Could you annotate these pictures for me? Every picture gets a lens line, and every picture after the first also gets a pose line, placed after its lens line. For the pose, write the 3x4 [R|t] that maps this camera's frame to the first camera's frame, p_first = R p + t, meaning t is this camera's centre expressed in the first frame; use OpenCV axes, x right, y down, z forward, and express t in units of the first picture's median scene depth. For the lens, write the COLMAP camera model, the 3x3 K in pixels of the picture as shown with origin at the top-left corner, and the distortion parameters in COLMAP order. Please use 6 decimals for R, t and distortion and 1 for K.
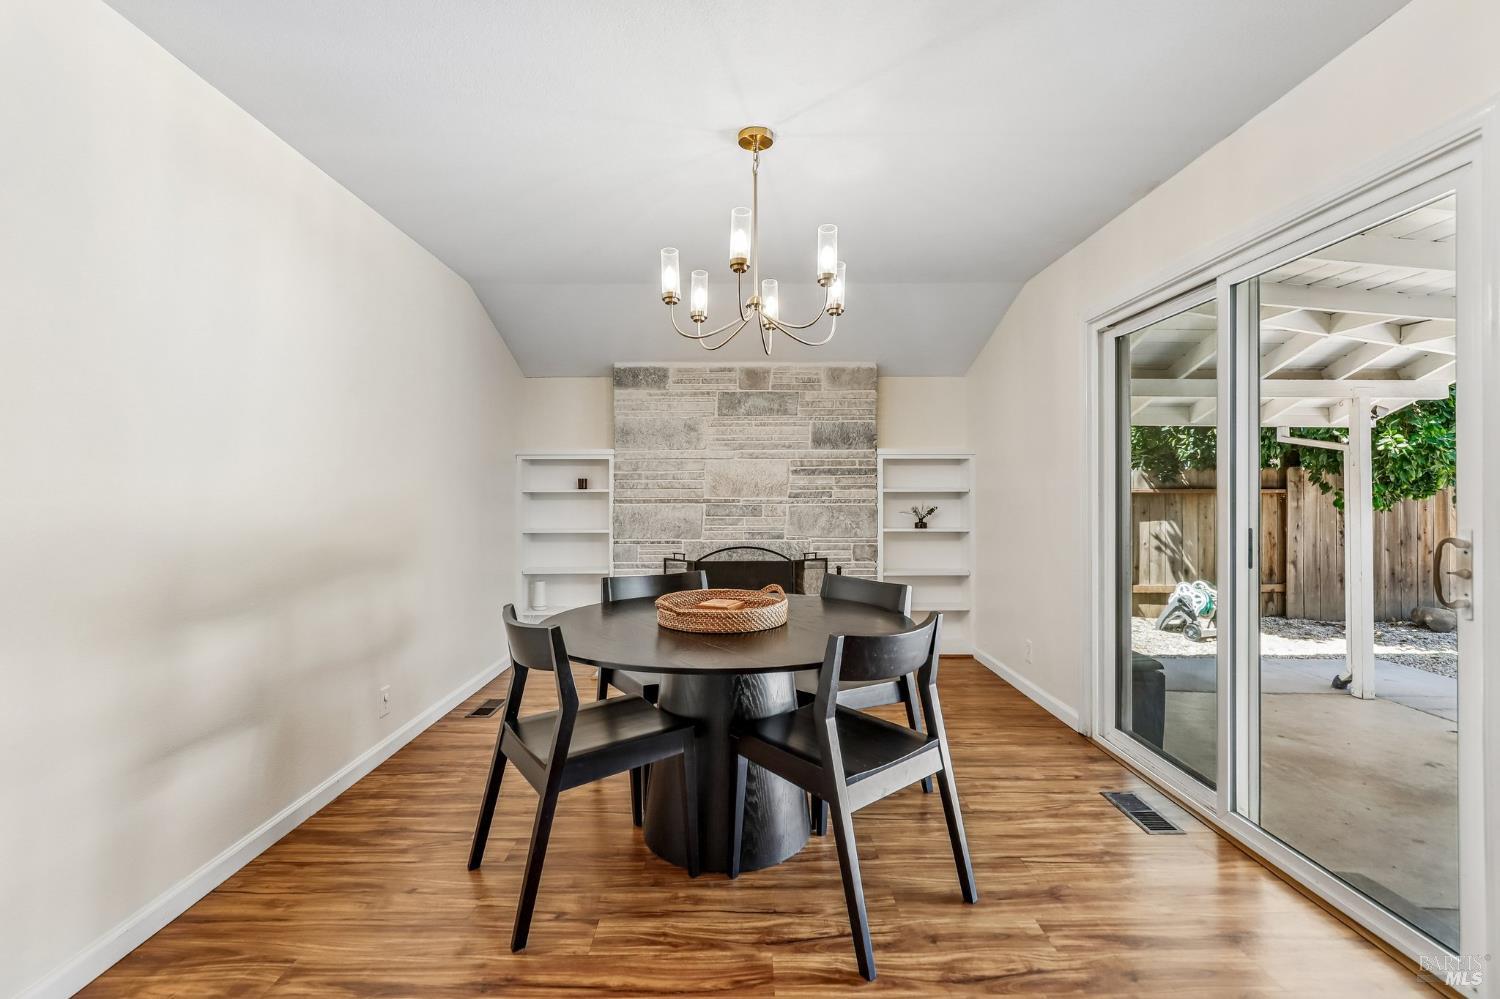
lens RADIAL K [[687.6, 0, 749.2], [0, 687.6, 489.8], [0, 0, 1]] dist [-0.000550, 0.000231]
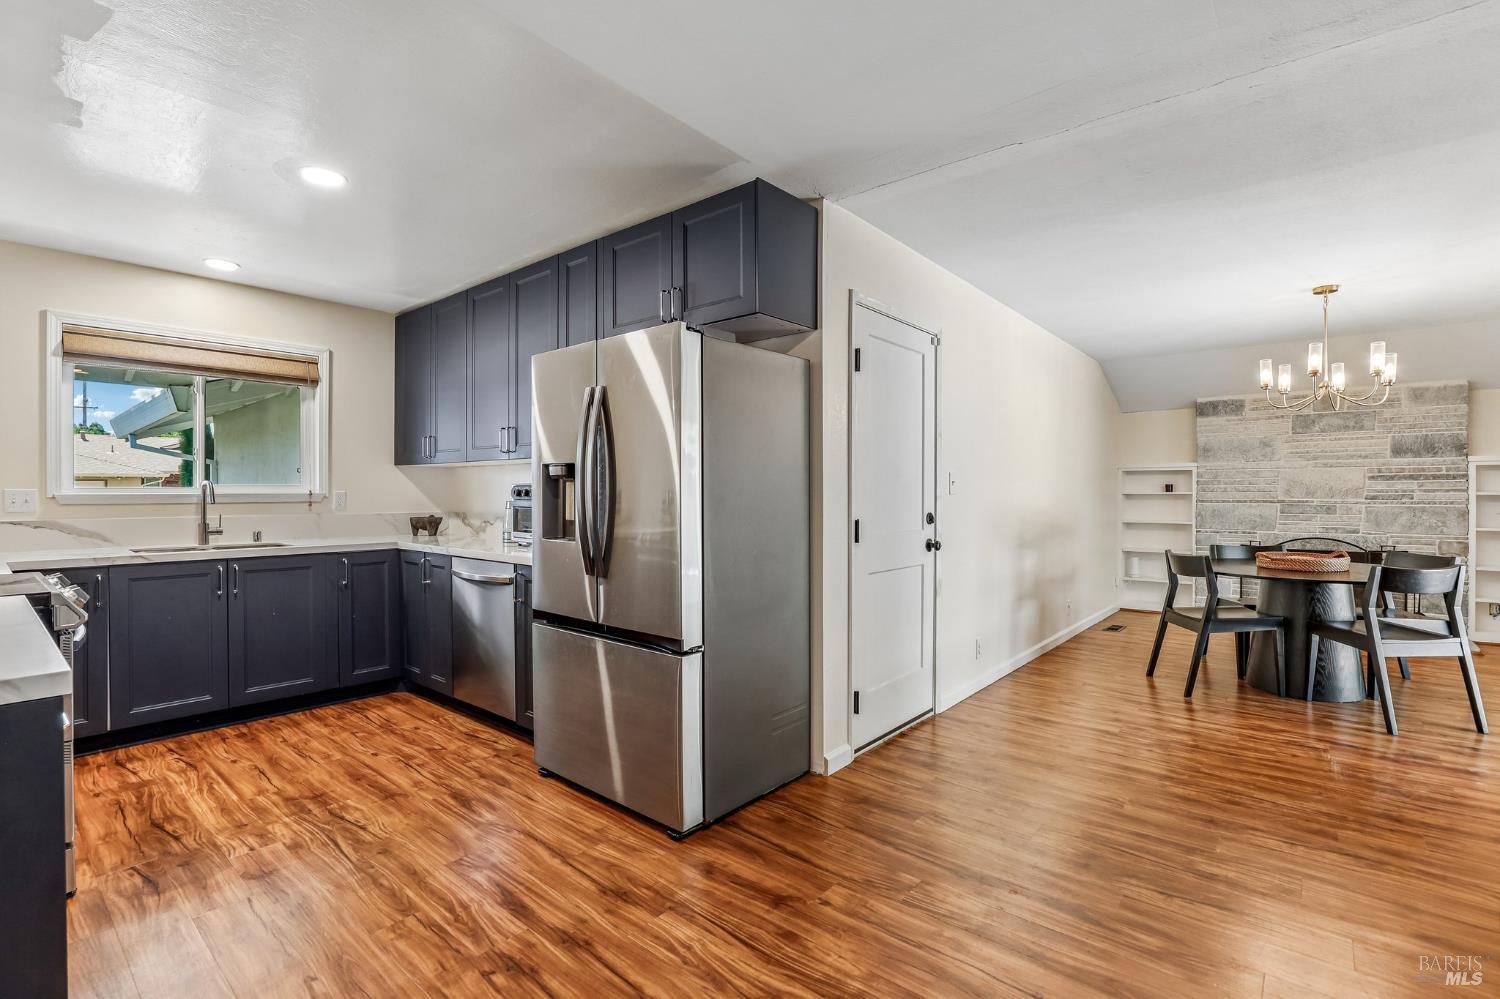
lens RADIAL K [[687.6, 0, 744.6], [0, 687.6, 493.2], [0, 0, 1]] dist [-0.041854, 0.010124]
pose [[0.754684, 0.002761, -0.656083, 0.005193], [-0.001697, 0.999996, 0.002256, -0.000009], [0.656086, -0.000589, 0.754686, -0.588298]]
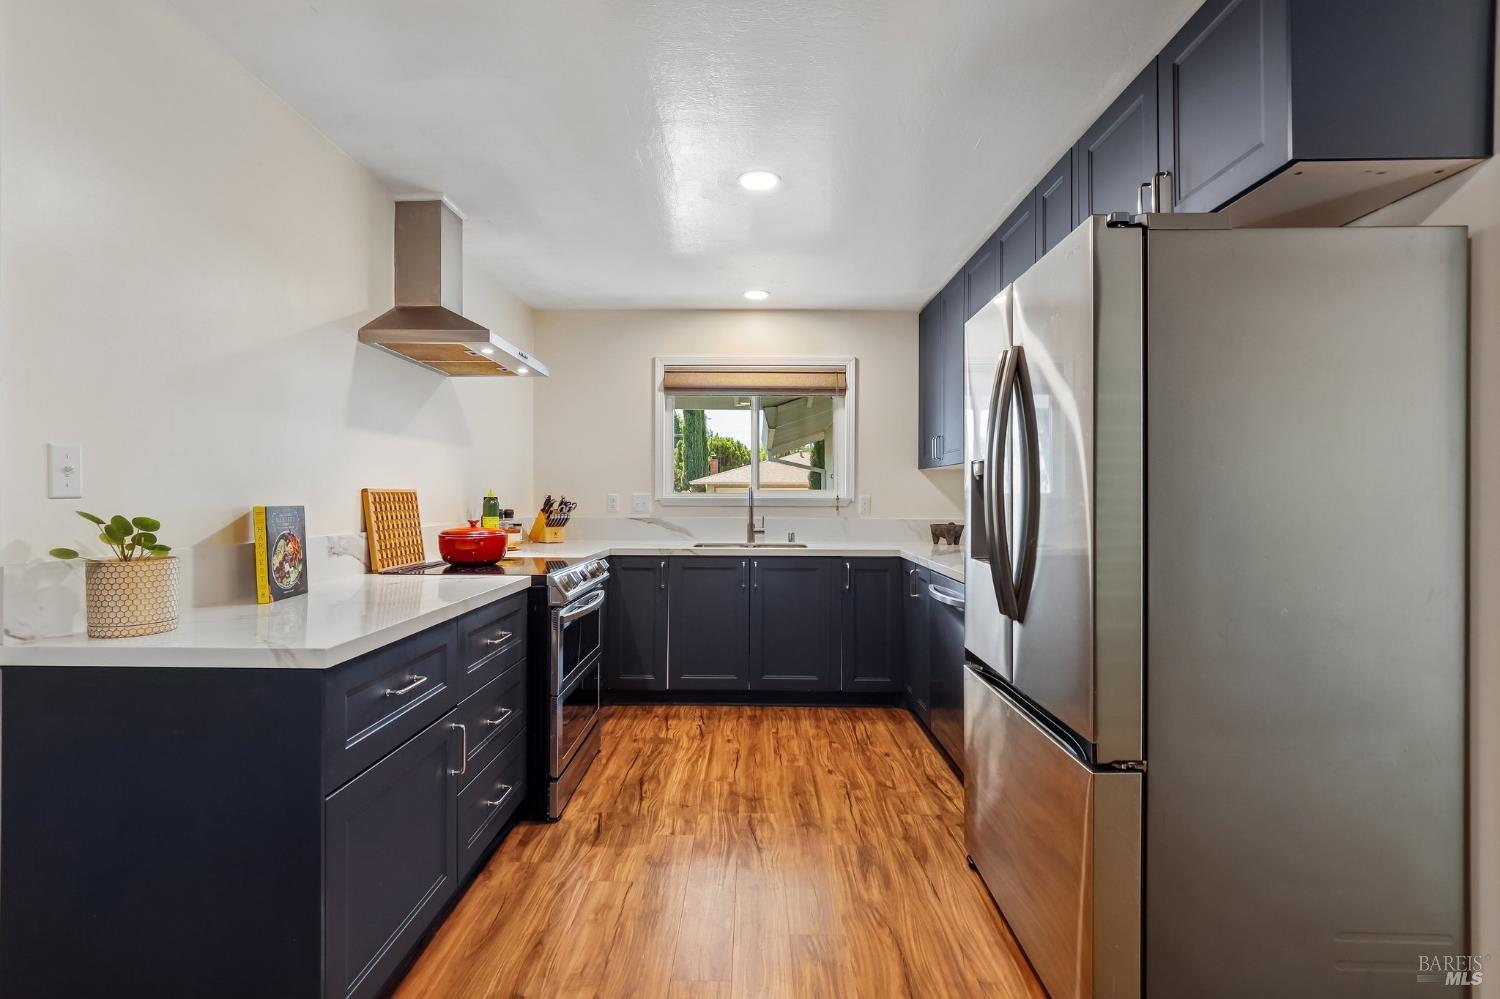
lens RADIAL K [[703.7, 0, 746.2], [0, 703.7, 497.0], [0, 0, 1]] dist [-0.001983, 0.000081]
pose [[-0.025702, 0.002539, -0.999666, -0.040483], [-0.004913, 0.999984, 0.002666, -0.000164], [0.999658, 0.004980, -0.025689, -0.399638]]
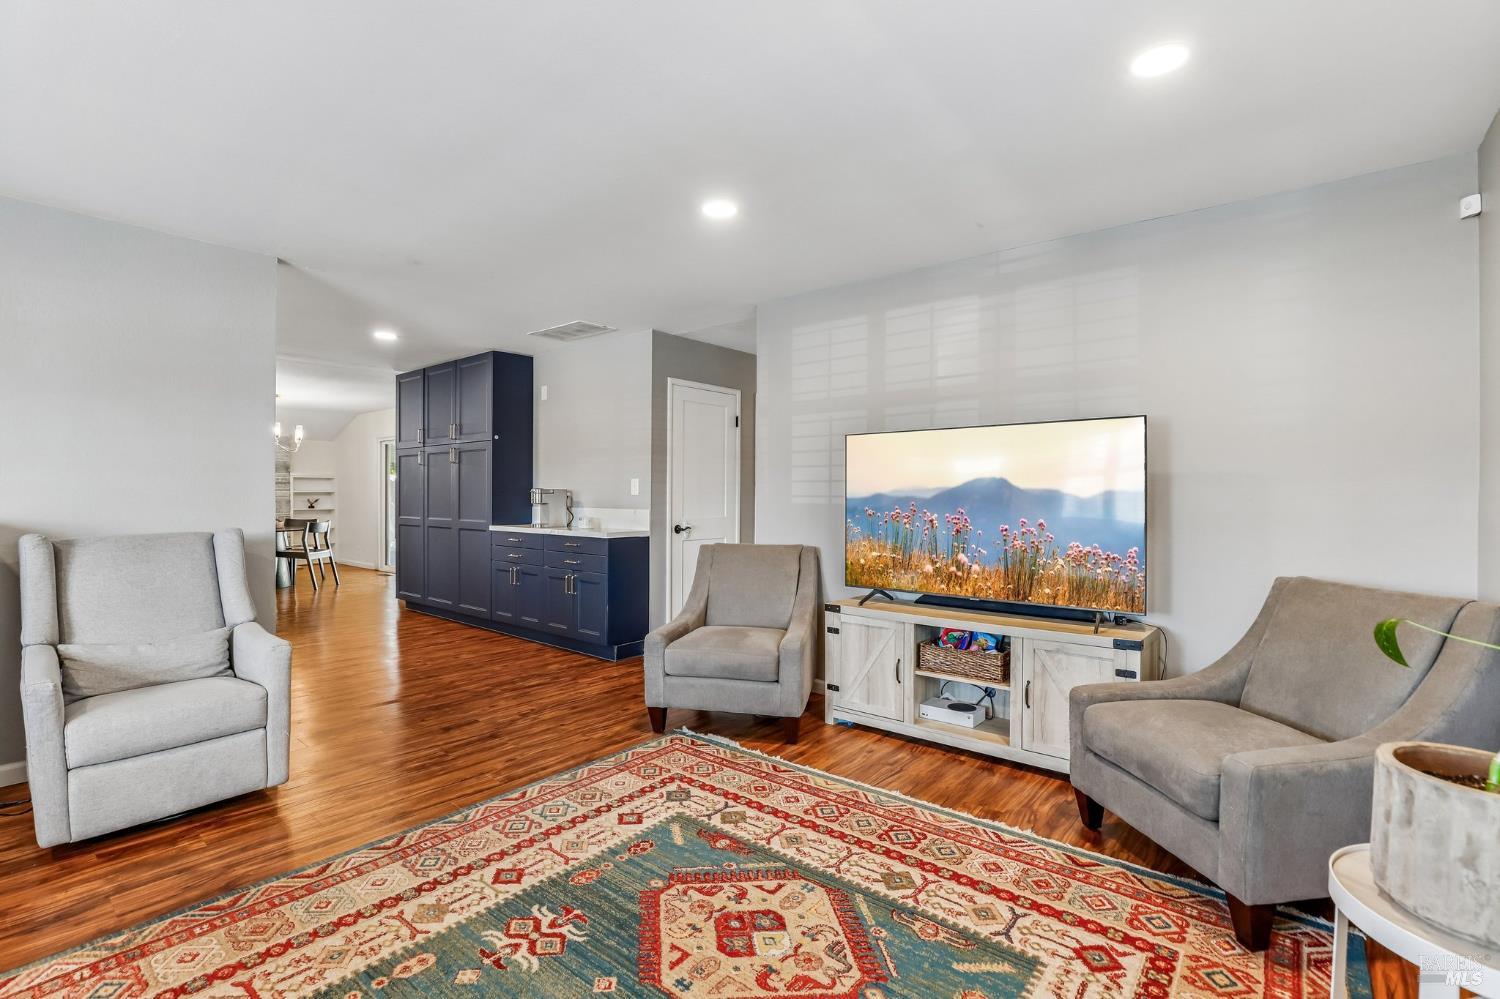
lens RADIAL K [[687.6, 0, 744.6], [0, 687.6, 493.2], [0, 0, 1]] dist [-0.041854, 0.010124]
pose [[0.649973, 0.001699, 0.759955, -0.524445], [-0.003534, 0.999993, 0.000787, -0.000630], [-0.759949, -0.003197, 0.649975, -1.553388]]
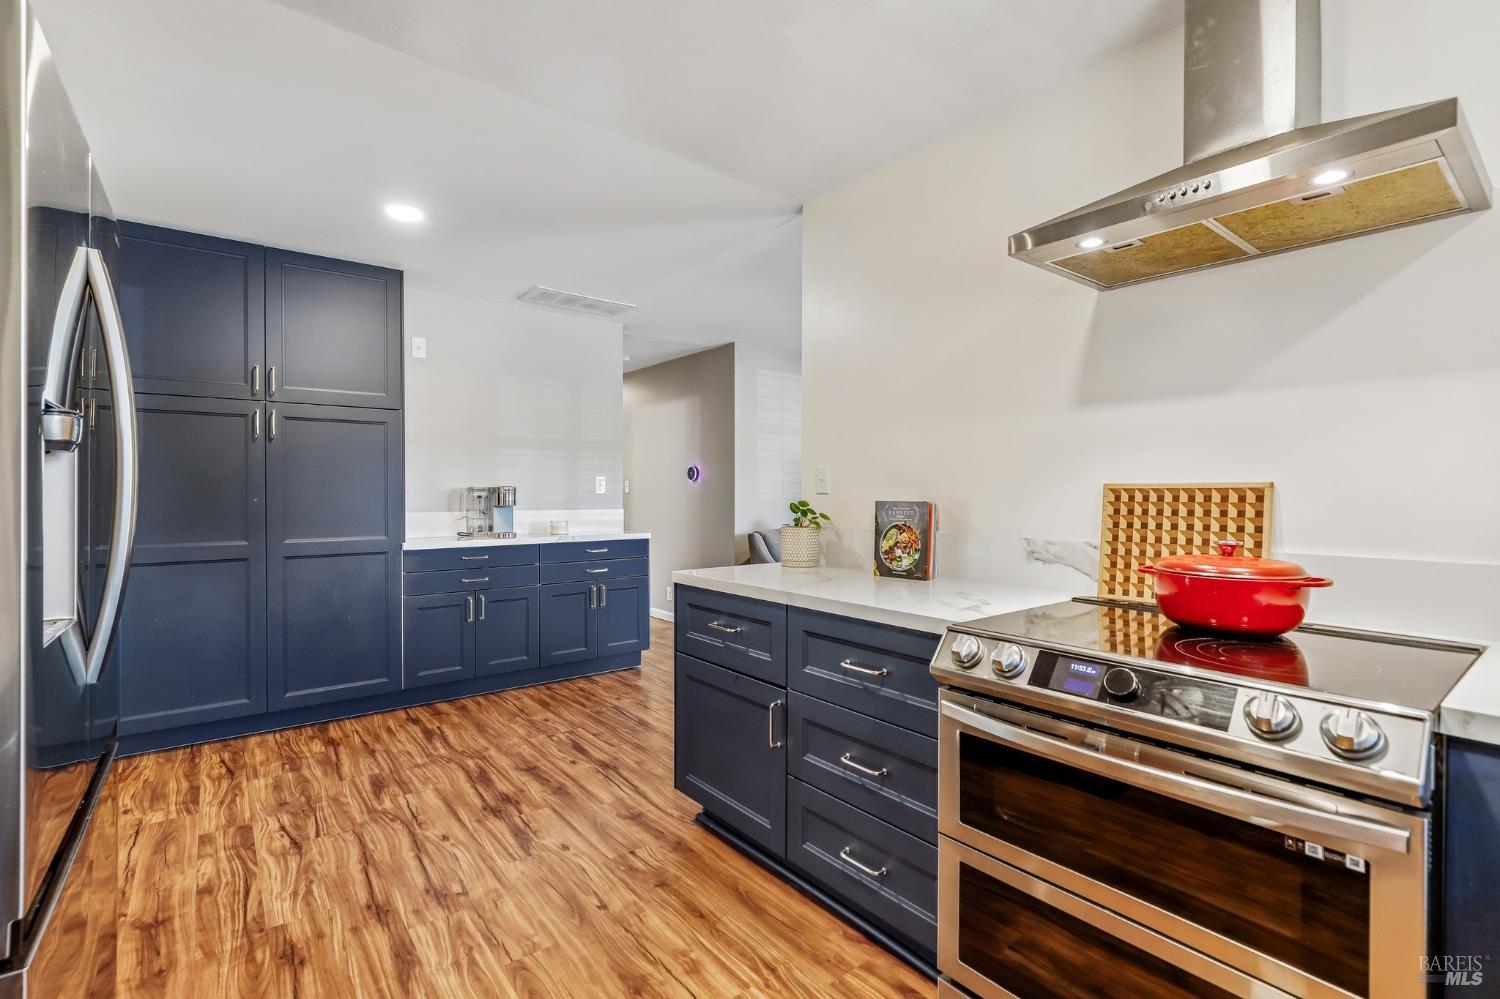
lens RADIAL K [[688.8, 0, 746.3], [0, 688.8, 494.3], [0, 0, 1]] dist [-0.011984, 0.005275]
pose [[-0.606256, -0.003298, 0.795263, -0.748267], [-0.000021, 0.999991, 0.004130, 0.000507], [-0.795270, 0.002487, -0.606251, -0.302744]]
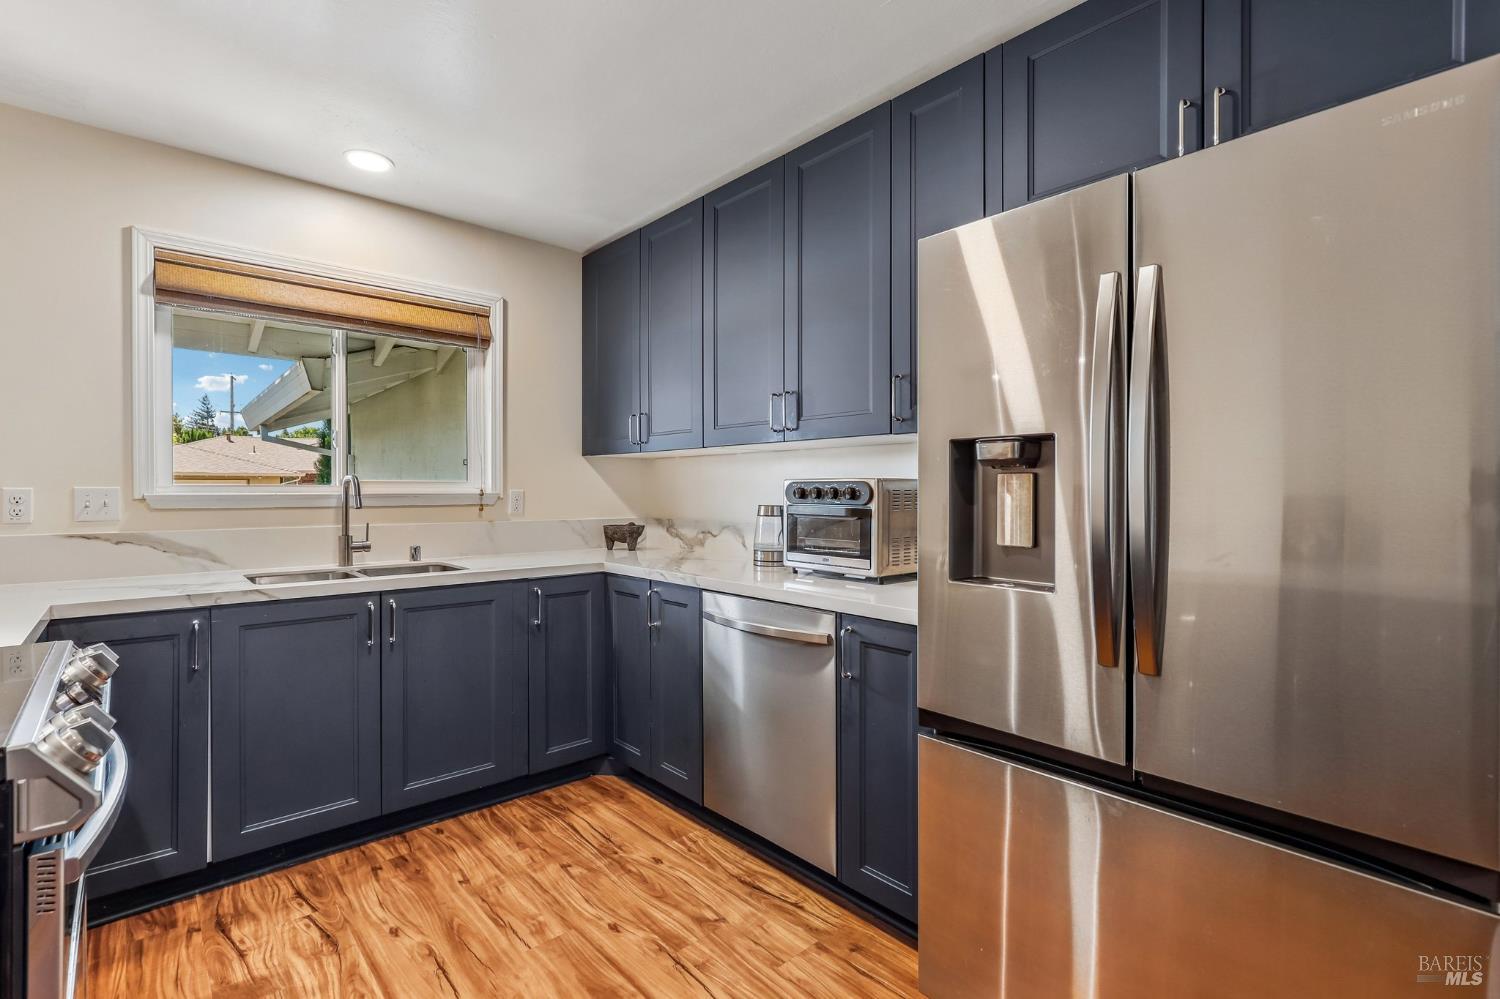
lens RADIAL K [[688.8, 0, 746.3], [0, 688.8, 494.3], [0, 0, 1]] dist [-0.011984, 0.005275]
pose [[0.656658, 0.005891, -0.754165, -0.328786], [-0.002474, 0.999981, 0.005657, -0.000008], [0.754184, -0.001849, 0.656660, -0.535506]]
